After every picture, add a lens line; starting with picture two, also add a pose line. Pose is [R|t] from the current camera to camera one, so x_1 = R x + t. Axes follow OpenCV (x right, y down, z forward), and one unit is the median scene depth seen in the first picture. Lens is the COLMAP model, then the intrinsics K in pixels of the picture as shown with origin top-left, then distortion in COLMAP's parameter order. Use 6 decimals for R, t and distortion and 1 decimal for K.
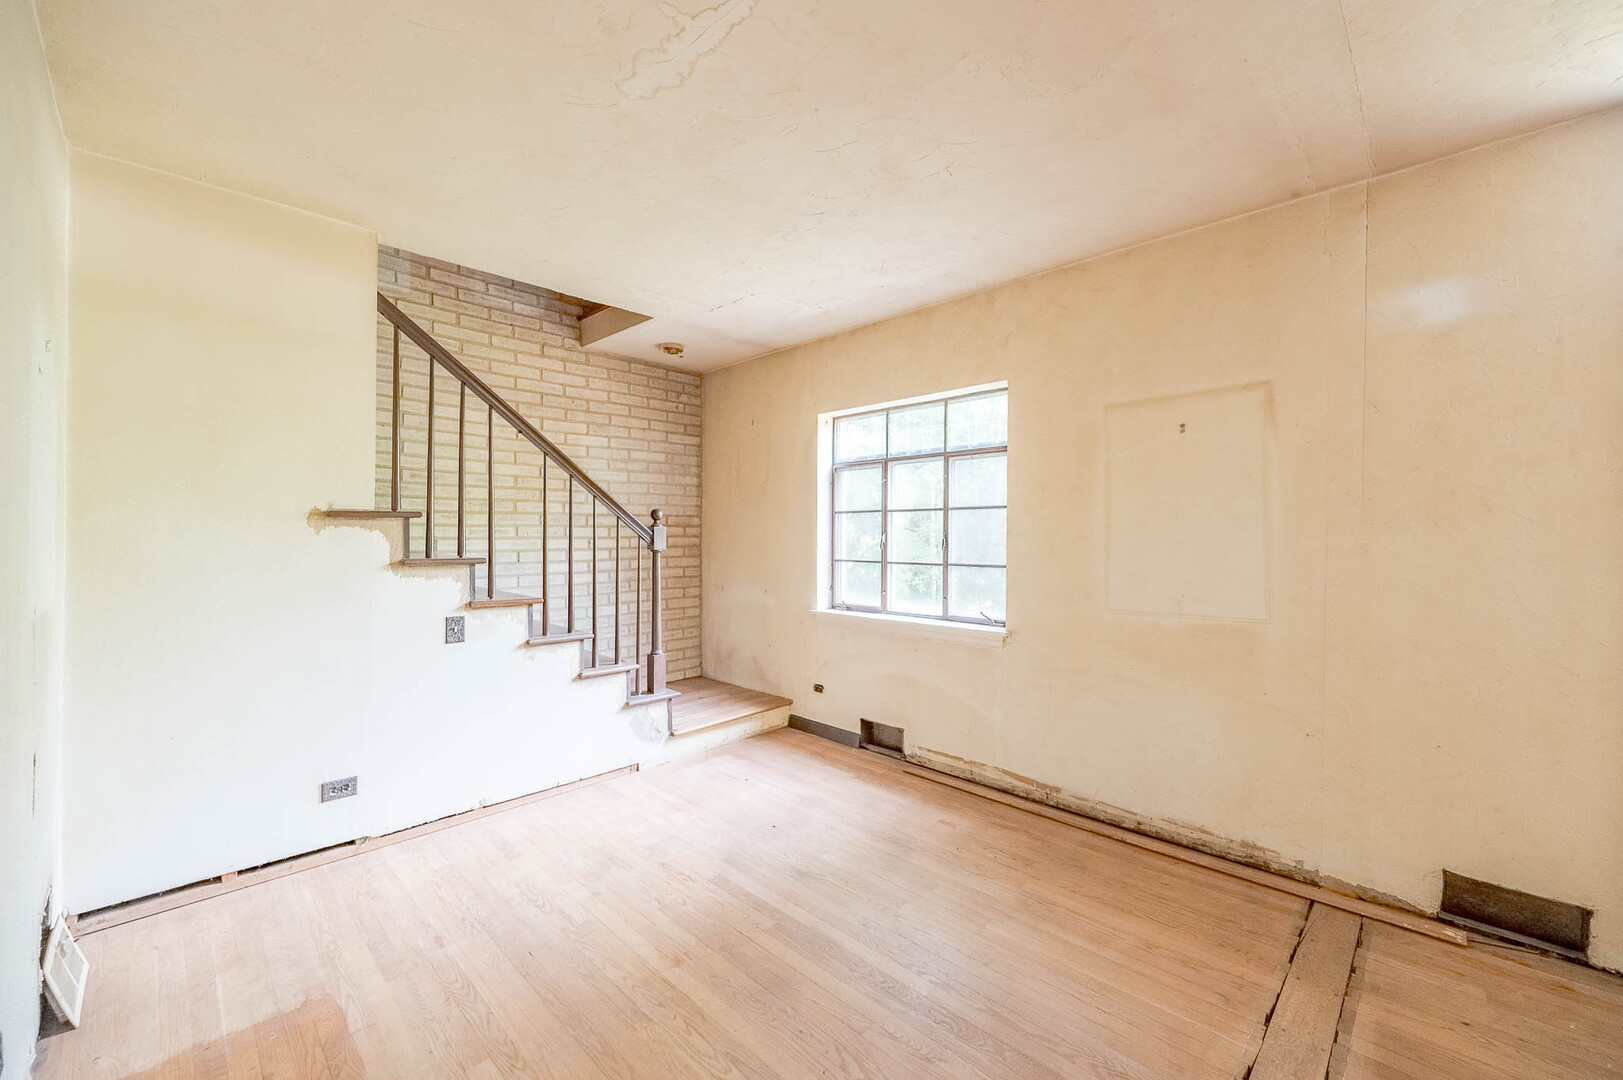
lens RADIAL K [[640.5, 0, 811.5], [0, 640.5, 540.0], [0, 0, 1]] dist [0.000042, -0.000041]
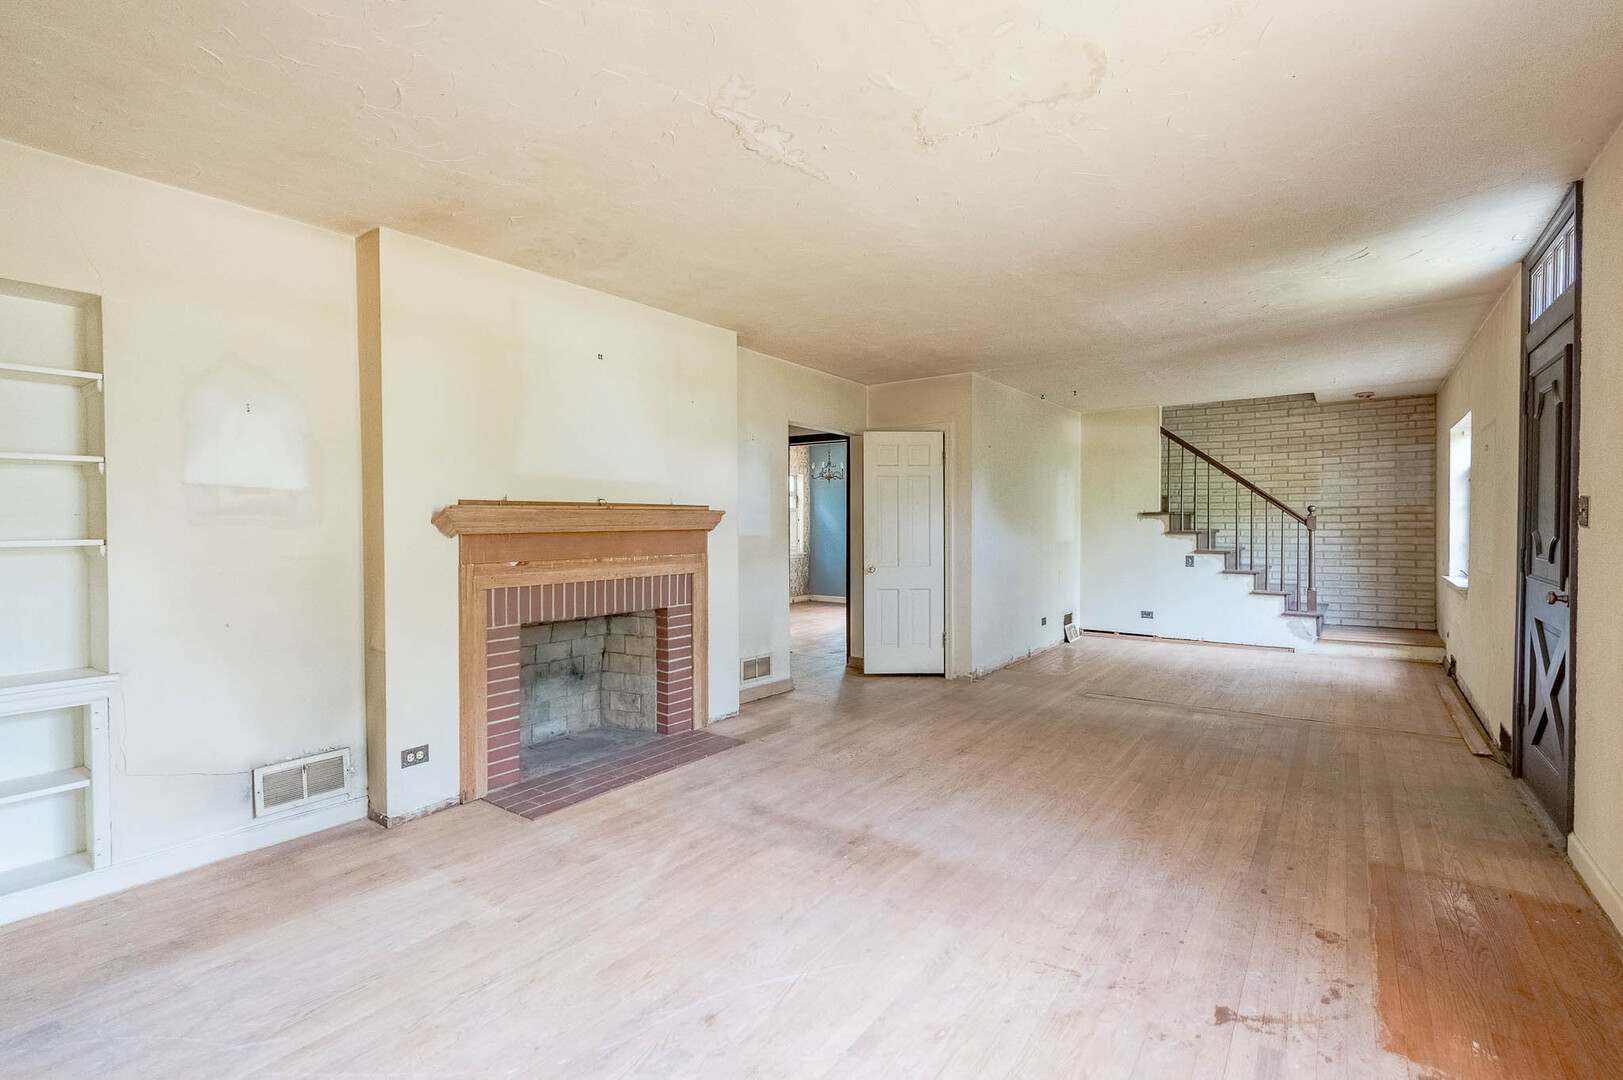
lens RADIAL K [[732.5, 0, 809.9], [0, 732.5, 530.8], [0, 0, 1]] dist [0.001088, -0.000353]
pose [[0.136707, 0.010186, -0.990559, 1.231003], [-0.002783, 0.999947, 0.009899, 0.003165], [0.990608, 0.001404, 0.136729, -0.485803]]
